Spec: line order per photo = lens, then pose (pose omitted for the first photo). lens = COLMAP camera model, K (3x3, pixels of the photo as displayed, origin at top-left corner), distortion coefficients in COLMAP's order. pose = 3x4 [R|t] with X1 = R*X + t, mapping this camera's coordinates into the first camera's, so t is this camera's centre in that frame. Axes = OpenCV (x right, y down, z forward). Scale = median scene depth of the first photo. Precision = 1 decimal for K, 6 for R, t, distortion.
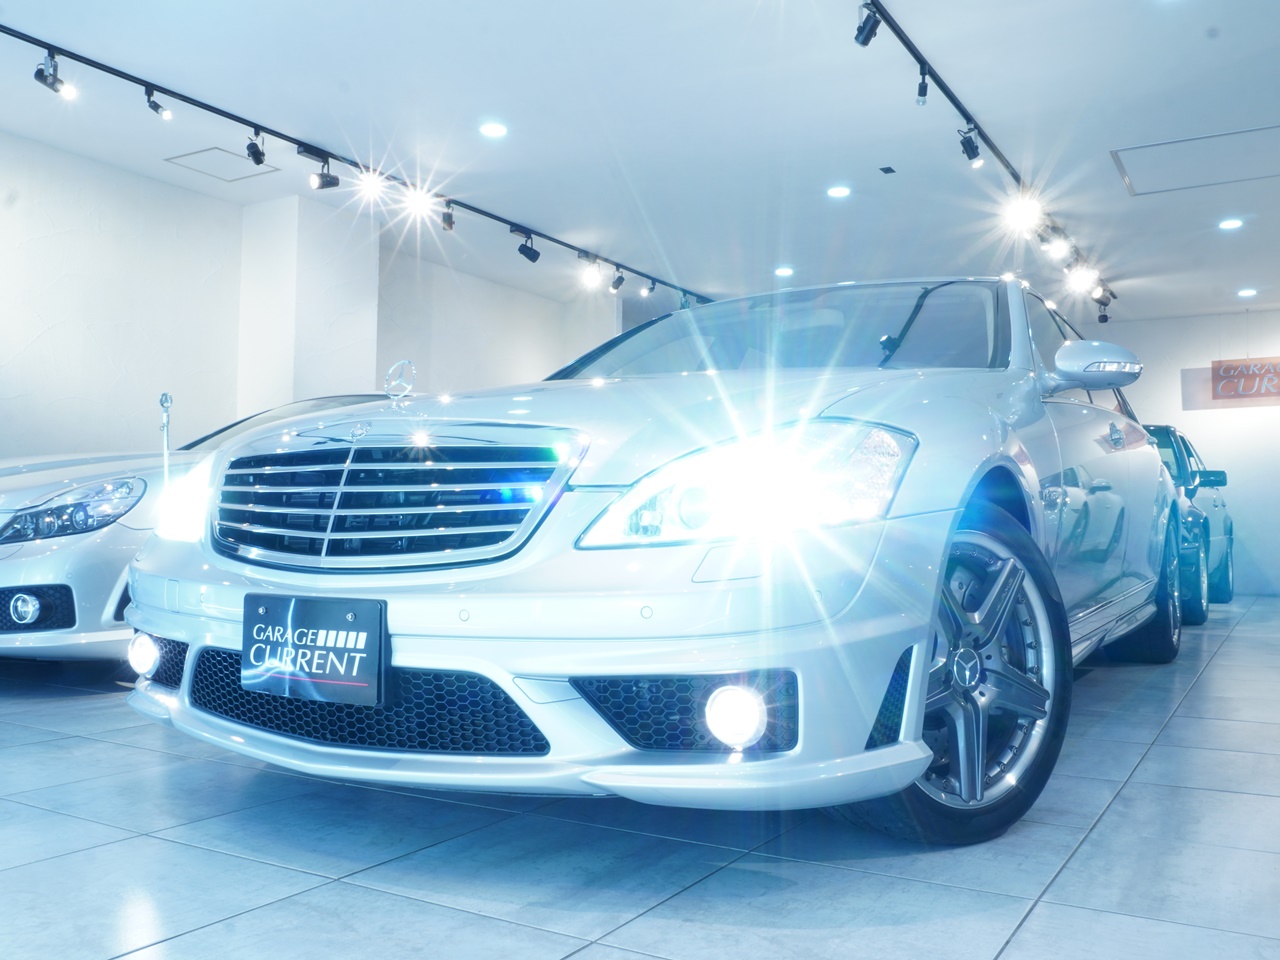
lens RADIAL K [[1102.1, 0, 637.4], [0, 1102.1, 480.5], [0, 0, 1]] dist [-0.011499, -0.003906]
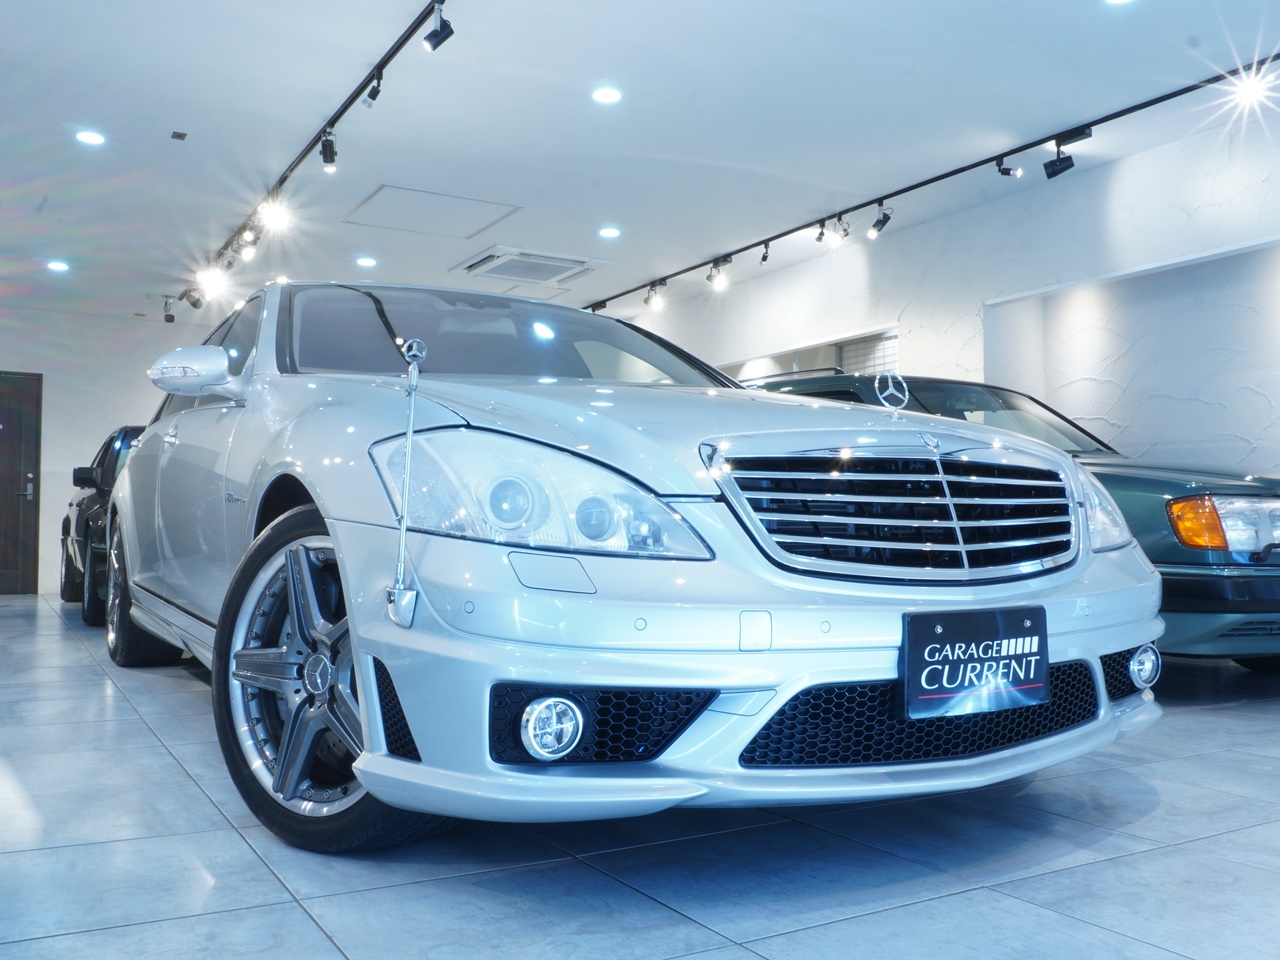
lens RADIAL K [[1102.1, 0, 646.3], [0, 1102.1, 478.2], [0, 0, 1]] dist [-0.011499, -0.003906]
pose [[0.454258, 0.032414, 0.890280, -1.308309], [-0.032254, 0.999281, -0.019925, 0.016503], [-0.890286, -0.019664, 0.454977, 0.808043]]
